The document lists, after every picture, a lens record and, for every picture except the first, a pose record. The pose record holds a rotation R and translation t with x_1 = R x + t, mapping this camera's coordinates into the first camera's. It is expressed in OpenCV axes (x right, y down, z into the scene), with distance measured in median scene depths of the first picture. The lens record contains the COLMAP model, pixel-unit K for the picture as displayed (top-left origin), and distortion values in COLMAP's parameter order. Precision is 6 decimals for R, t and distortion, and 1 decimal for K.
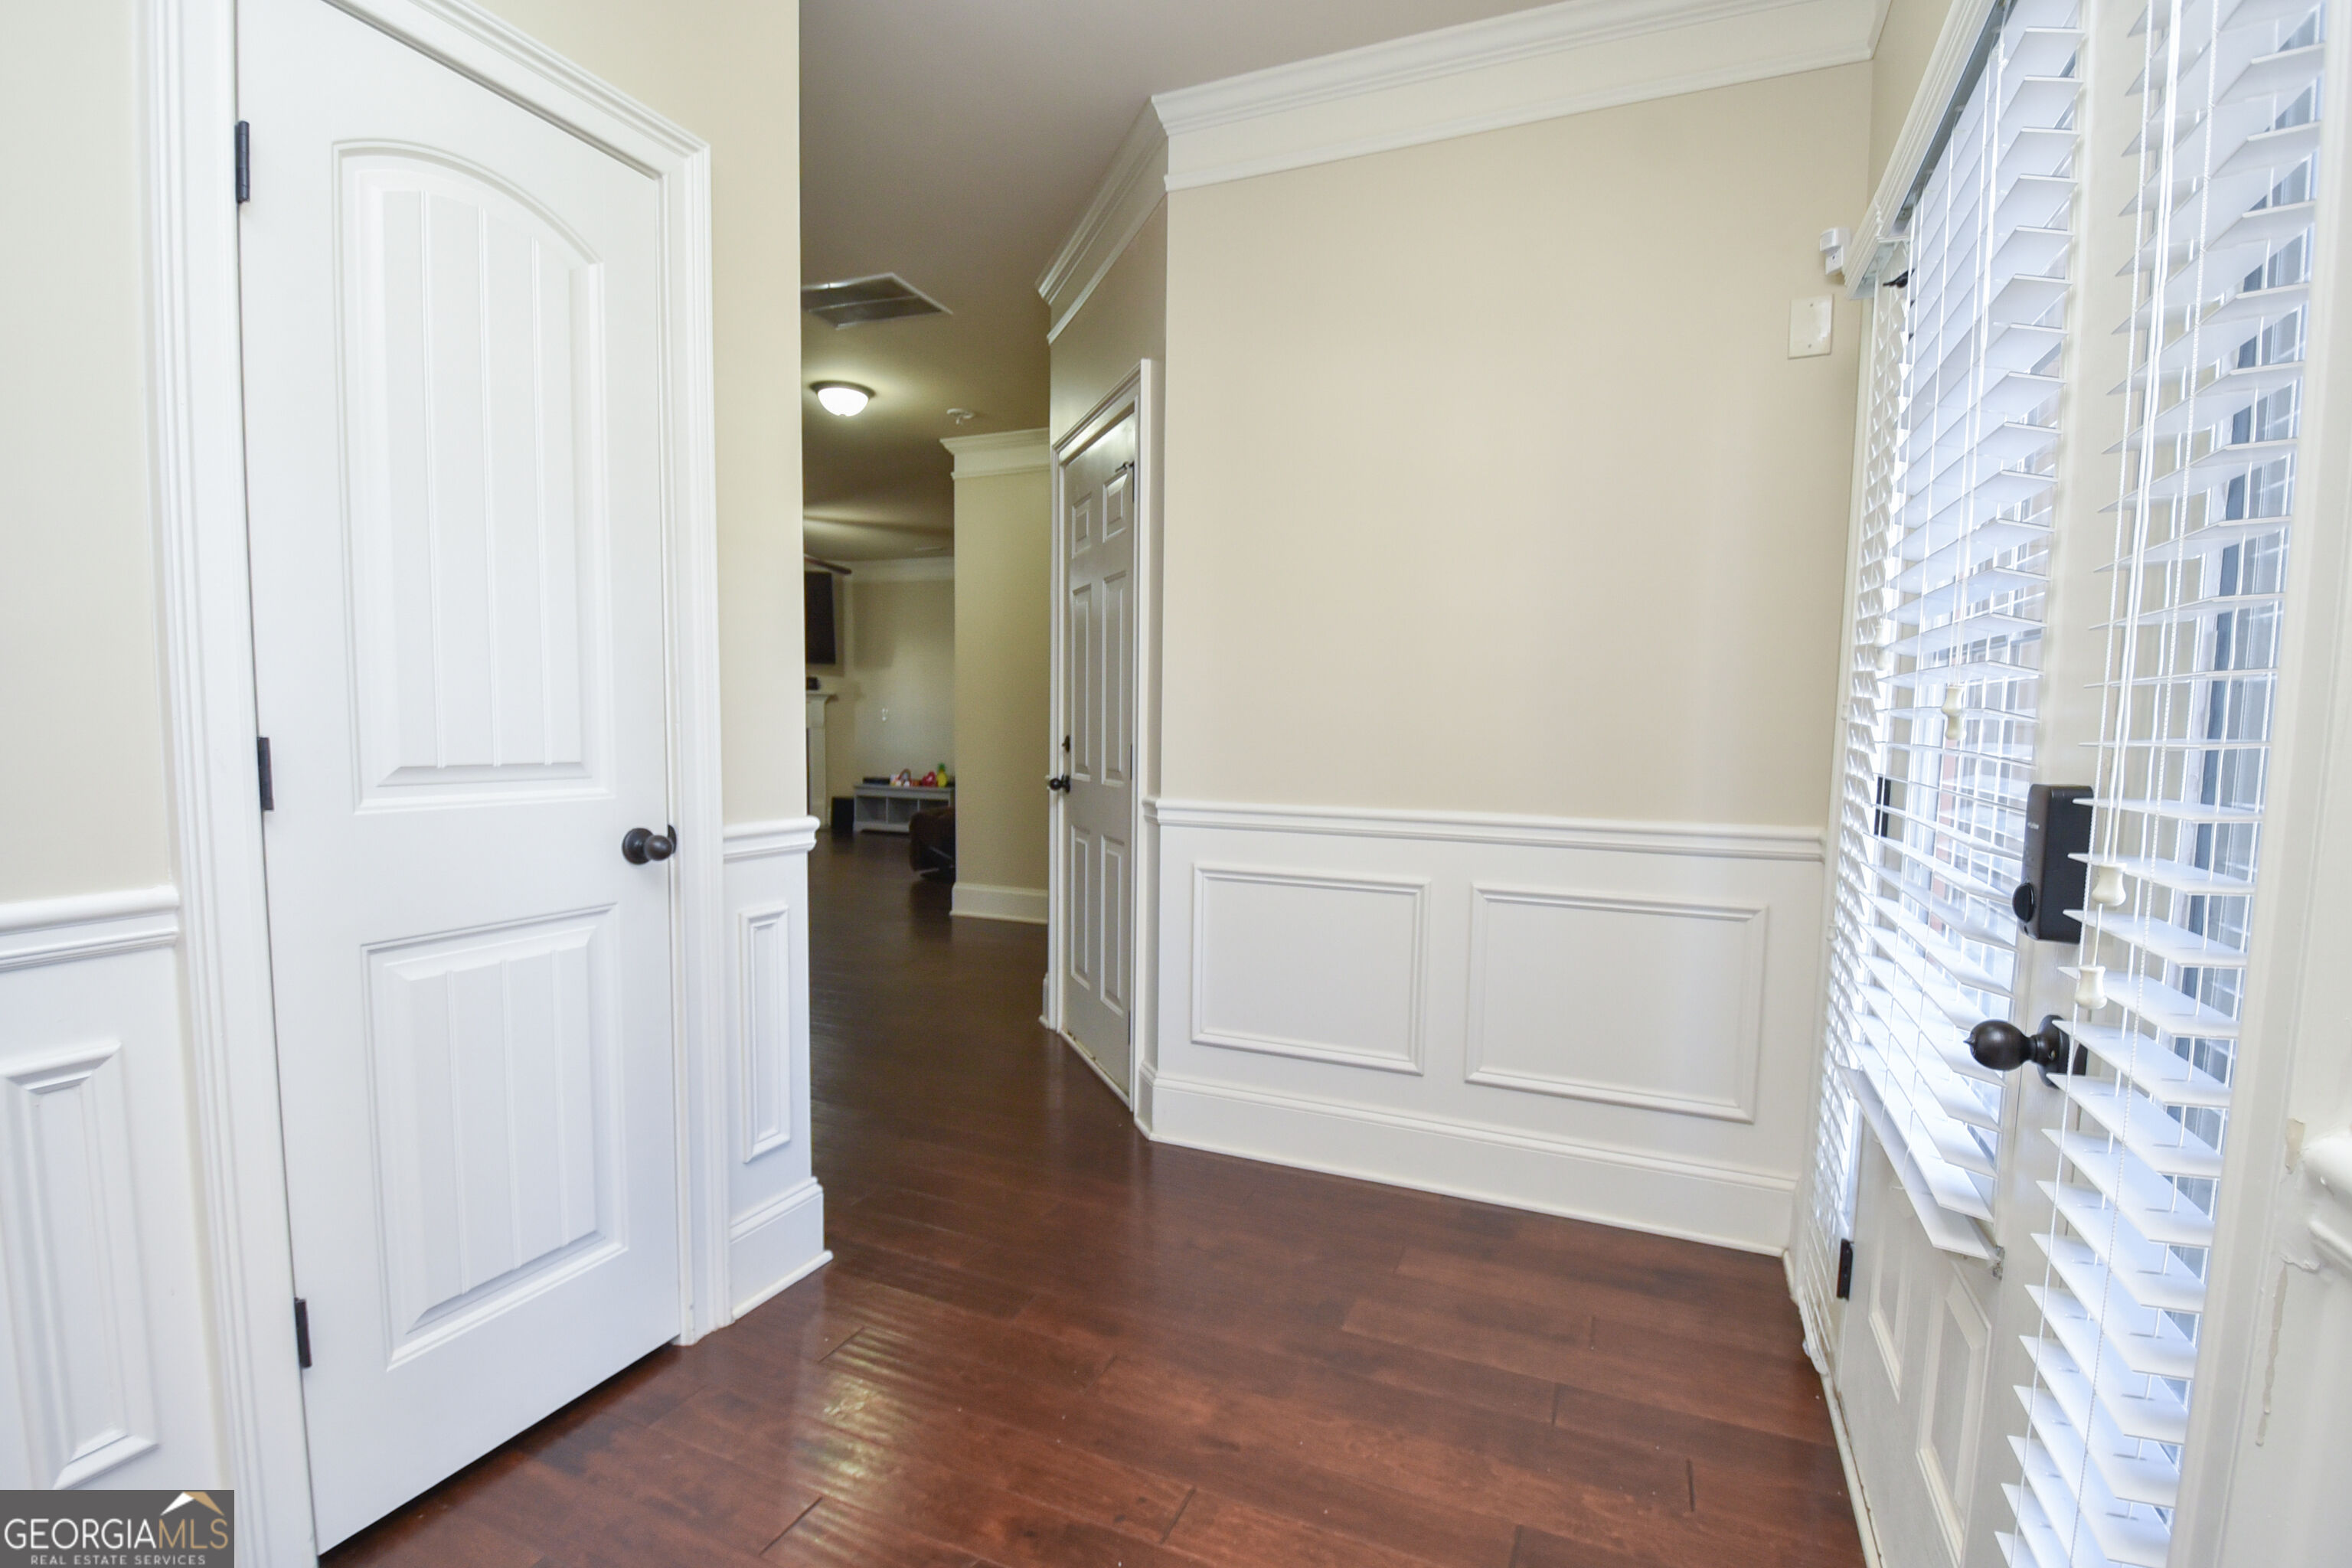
lens RADIAL K [[1041.2, 0, 1179.0], [0, 1041.2, 816.1], [0, 0, 1]] dist [-0.000508, -0.008853]
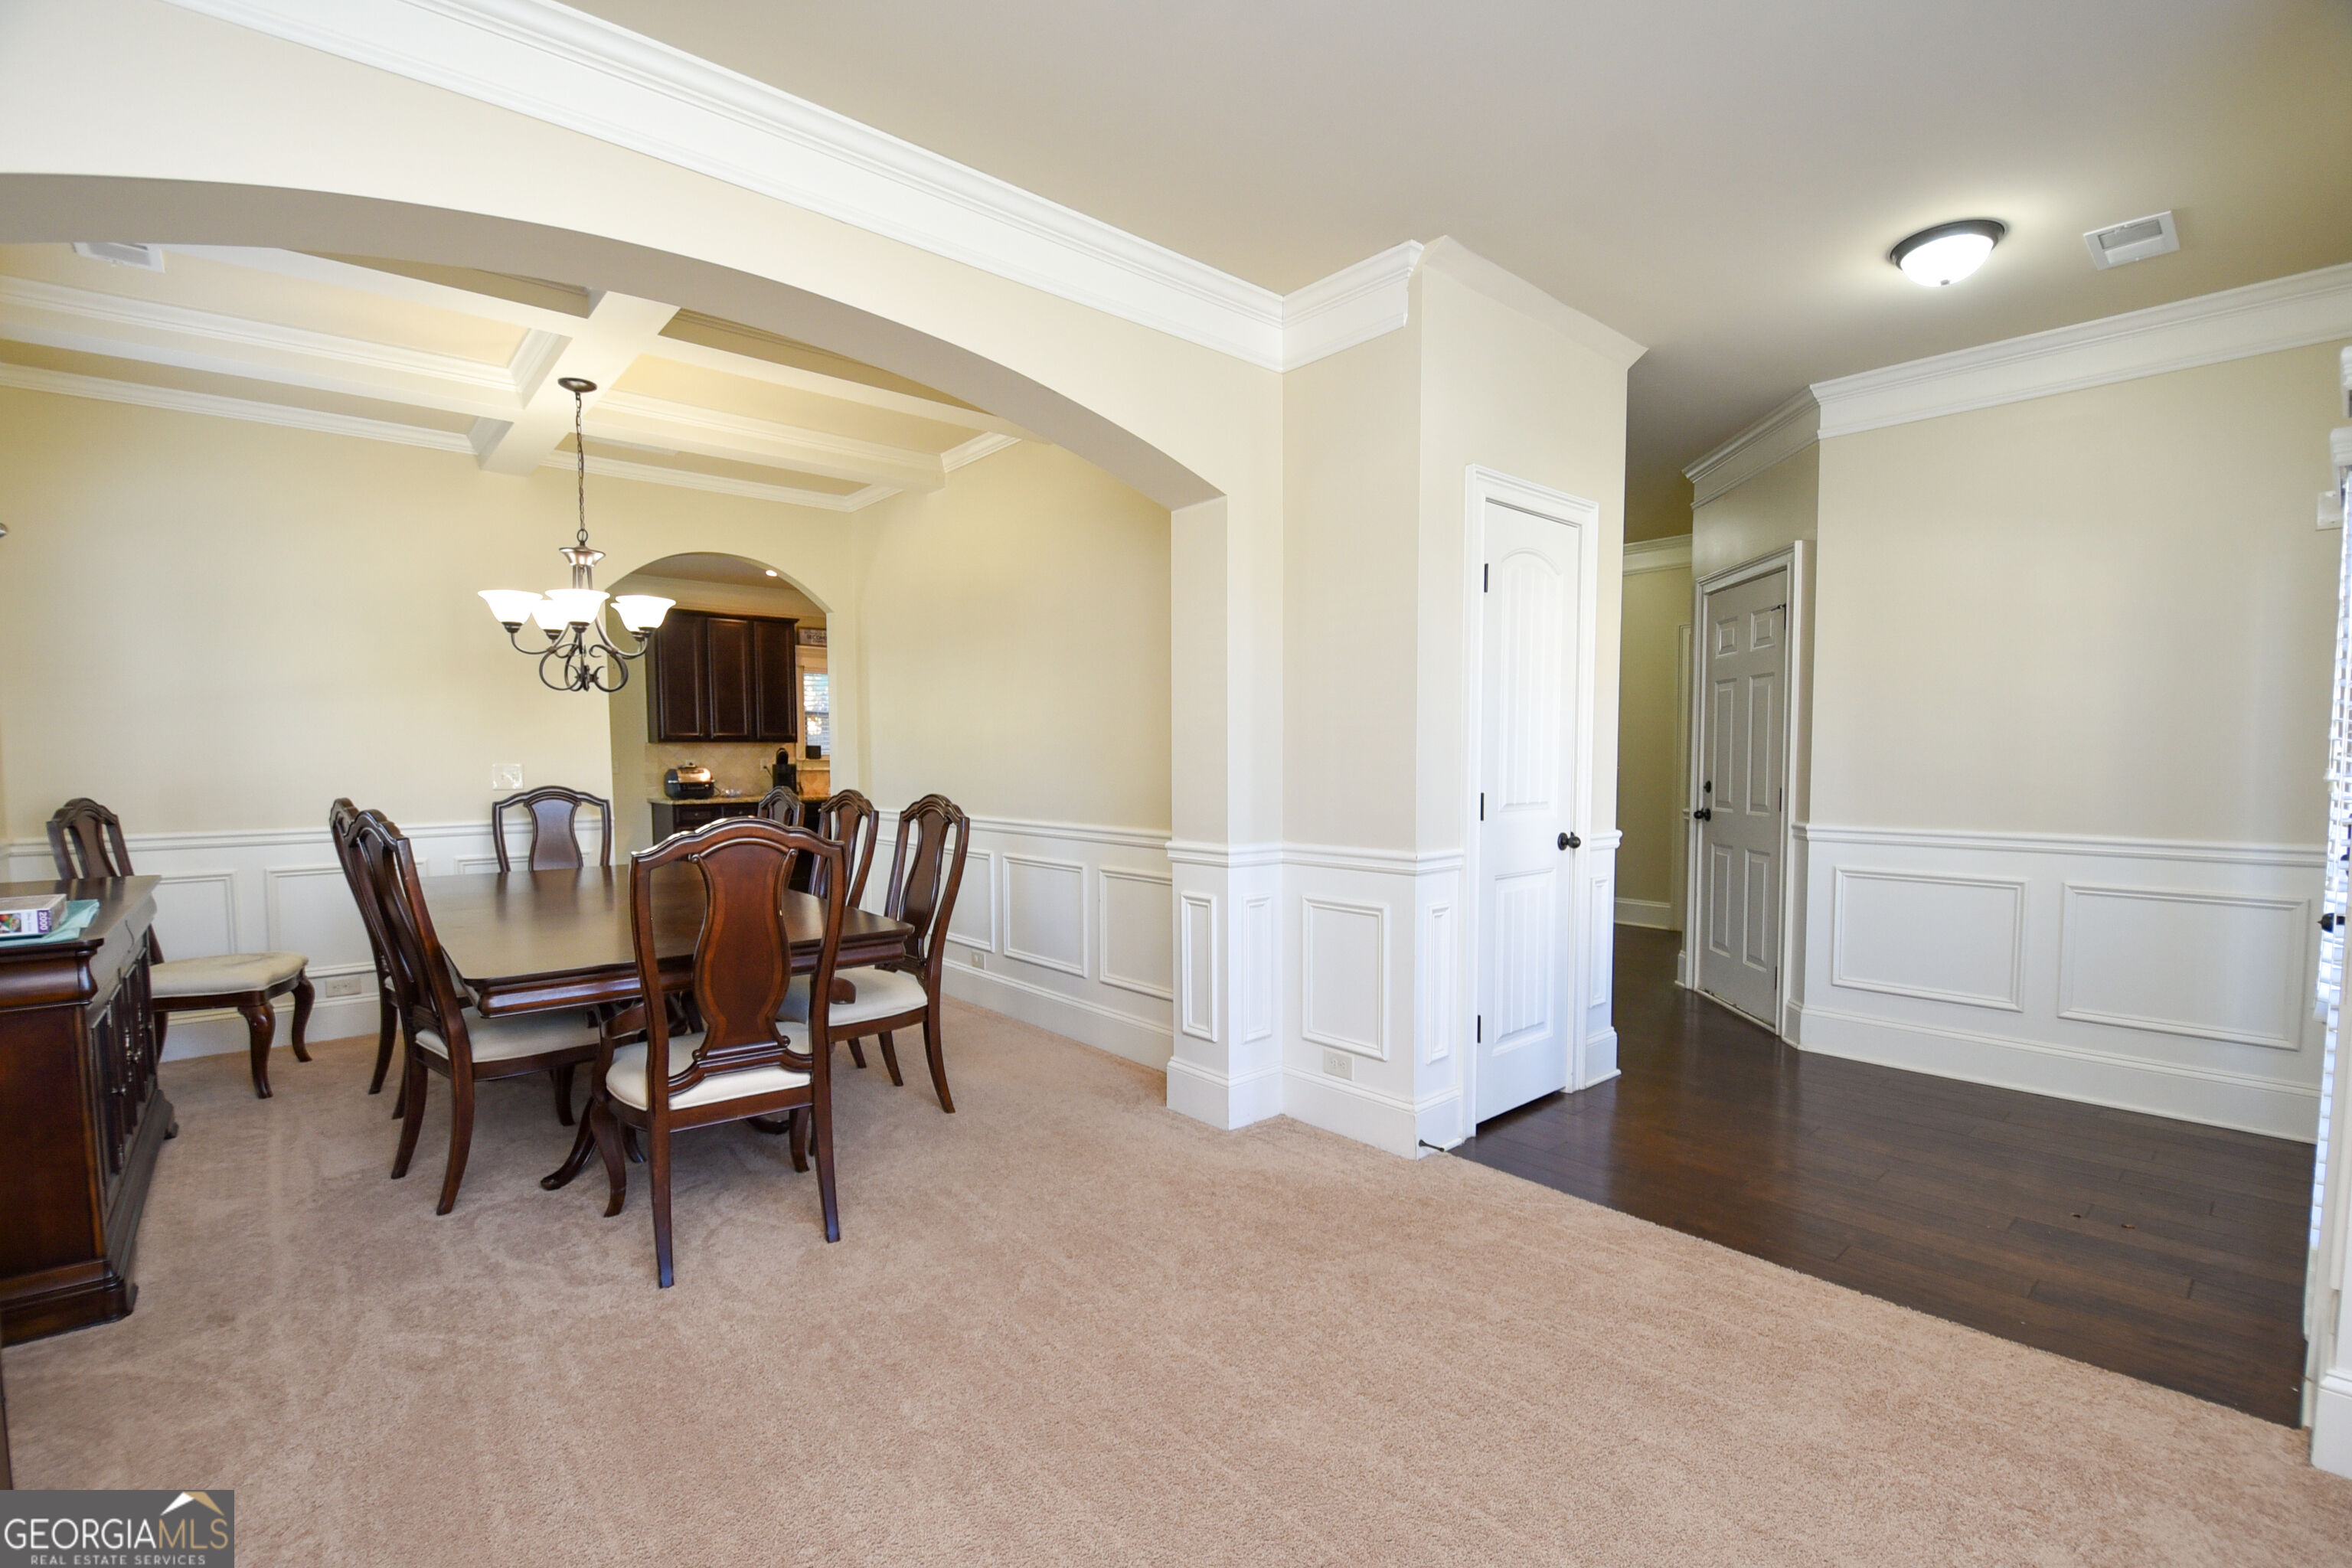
lens RADIAL K [[1057.6, 0, 1118.1], [0, 1057.6, 815.0], [0, 0, 1]] dist [-0.001309, -0.022199]
pose [[0.893488, 0.004499, -0.449064, -0.229269], [-0.019384, 0.999404, -0.028556, 0.034049], [0.448668, 0.034220, 0.893043, -0.828131]]
